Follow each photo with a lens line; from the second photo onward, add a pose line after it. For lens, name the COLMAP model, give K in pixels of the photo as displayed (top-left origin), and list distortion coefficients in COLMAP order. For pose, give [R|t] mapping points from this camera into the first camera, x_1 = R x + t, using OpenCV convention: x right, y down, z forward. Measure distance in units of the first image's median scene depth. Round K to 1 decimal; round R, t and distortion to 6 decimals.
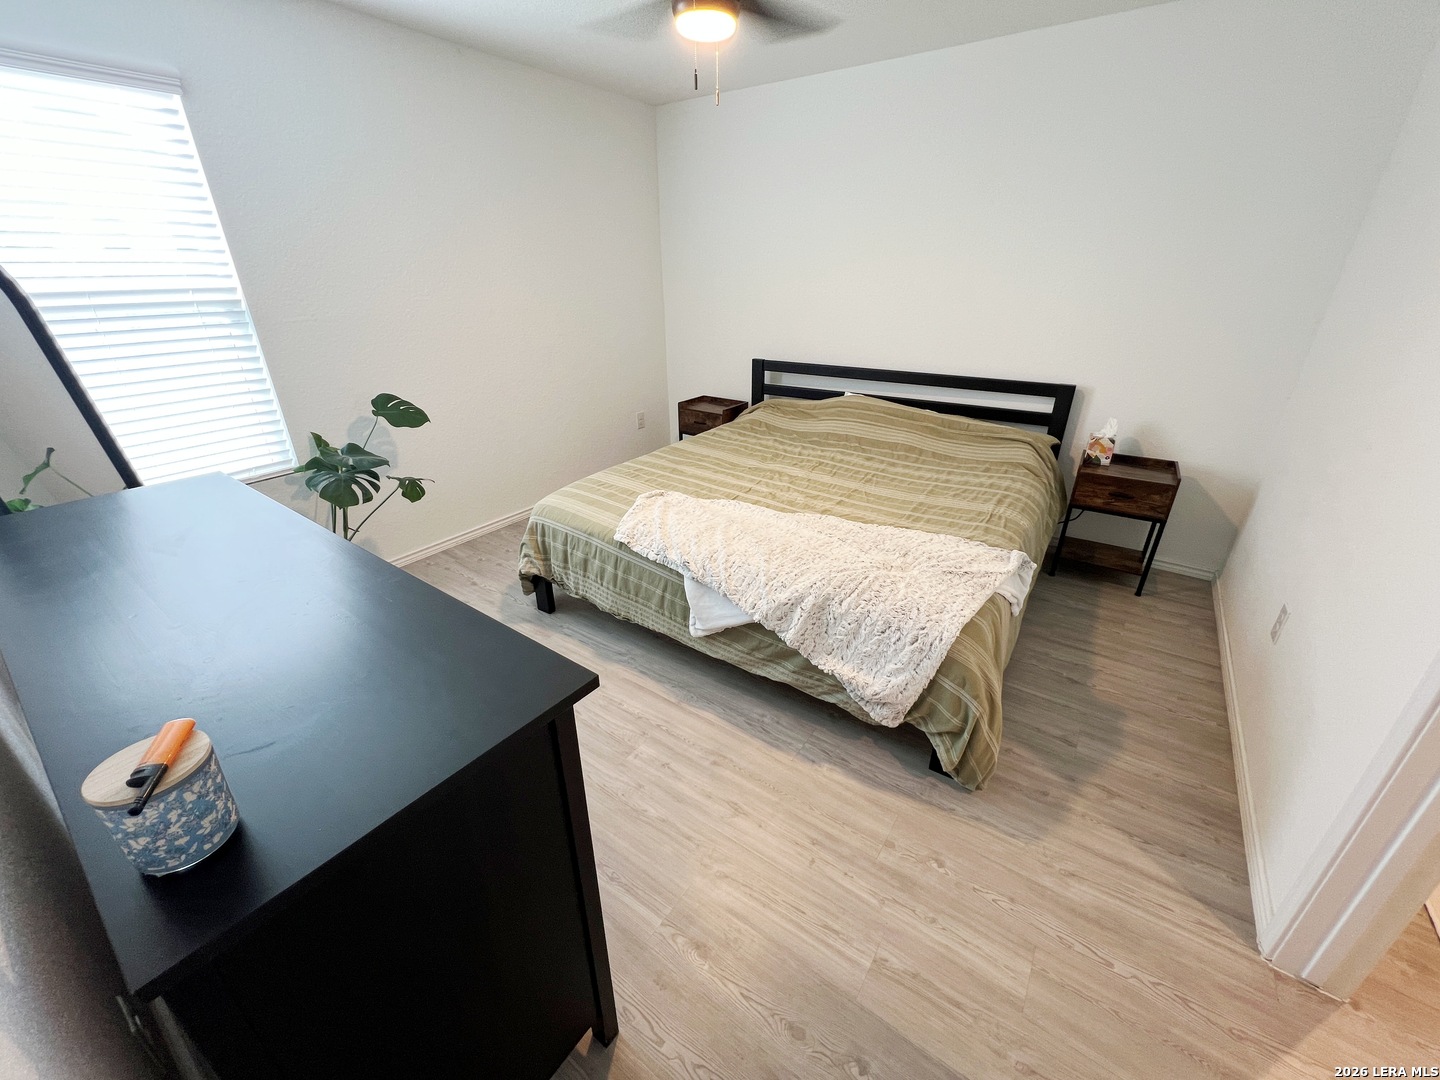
lens RADIAL K [[579.5, 0, 720.1], [0, 579.5, 529.1], [0, 0, 1]] dist [-0.002220, 0.000694]
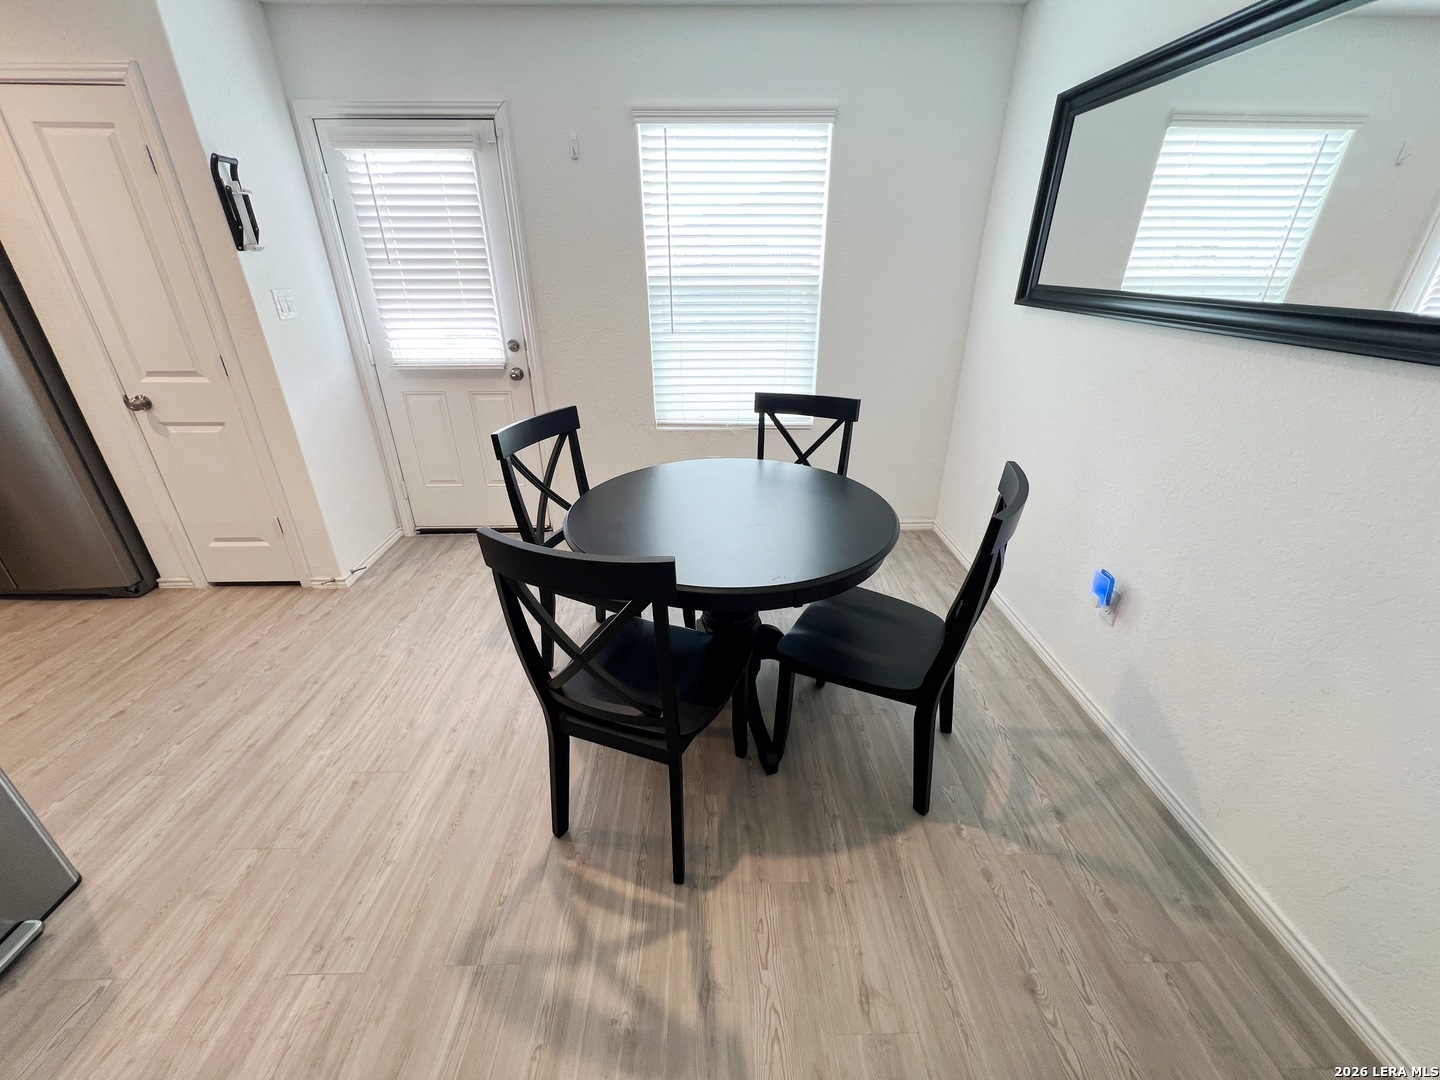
lens RADIAL K [[579.5, 0, 719.3], [0, 579.5, 539.3], [0, 0, 1]] dist [-0.002220, 0.000694]
pose [[0.594254, 0.351225, -0.723535, 0.092775], [-0.334758, 0.925994, 0.174562, -0.051228], [0.731300, 0.138475, 0.667851, 0.125111]]
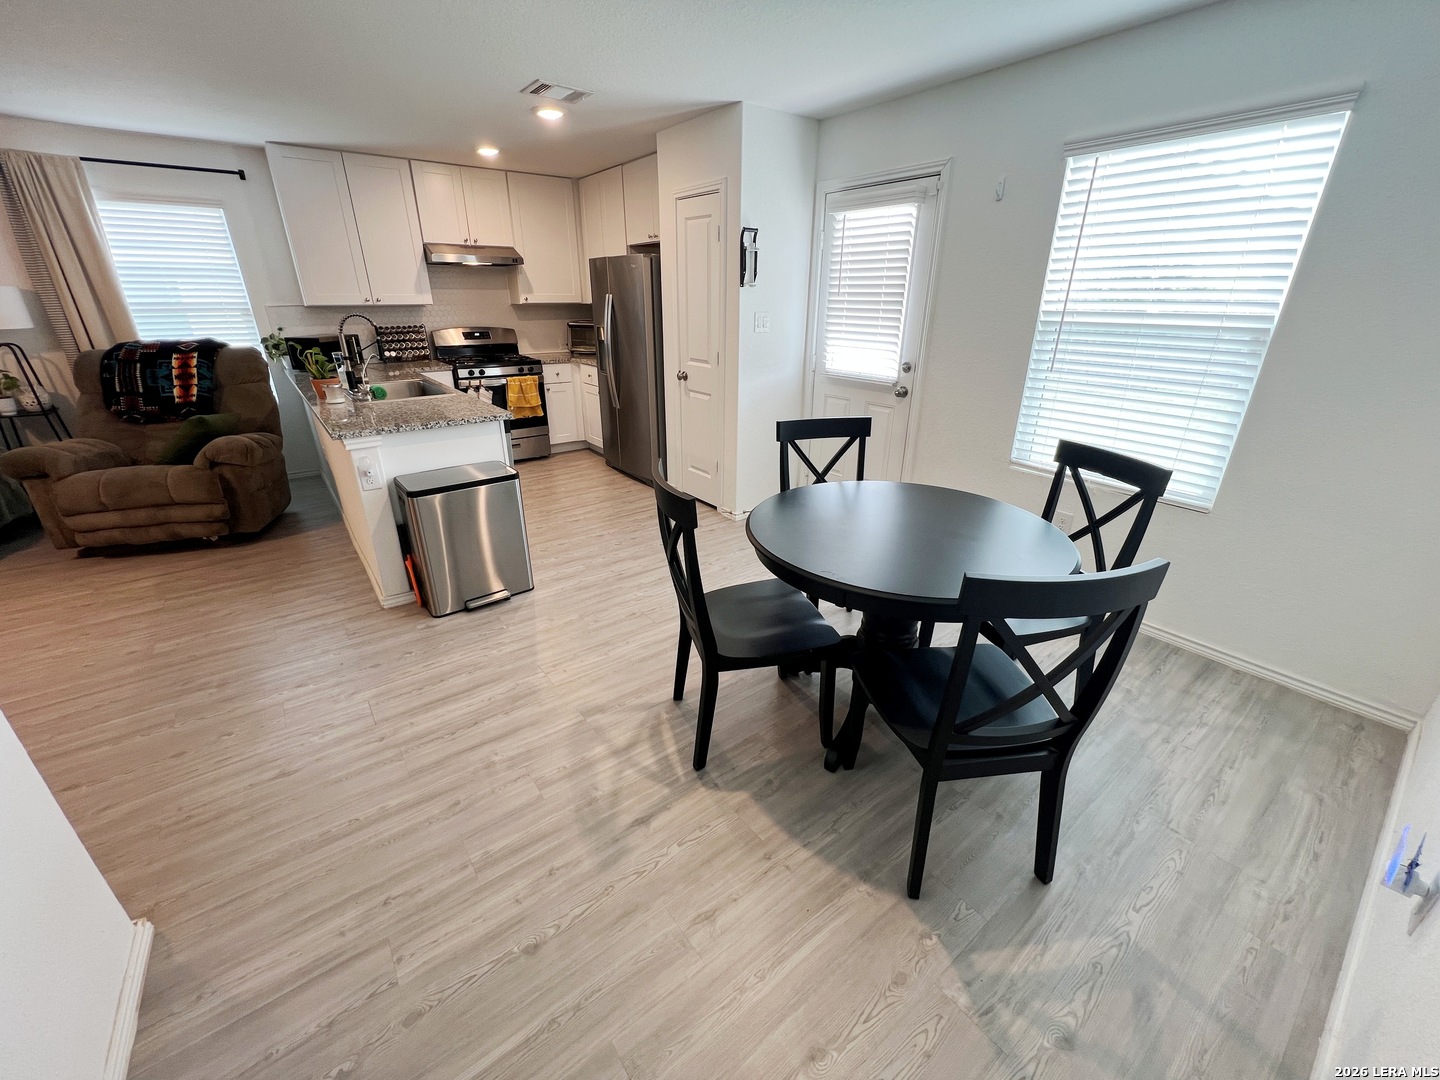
lens RADIAL K [[579.5, 0, 720.1], [0, 579.5, 539.5], [0, 0, 1]] dist [-0.002220, 0.000694]
pose [[-0.296831, 0.375476, -0.878014, 0.313383], [-0.398533, 0.786844, 0.471221, -0.220243], [0.867792, 0.489790, -0.083920, 0.493581]]
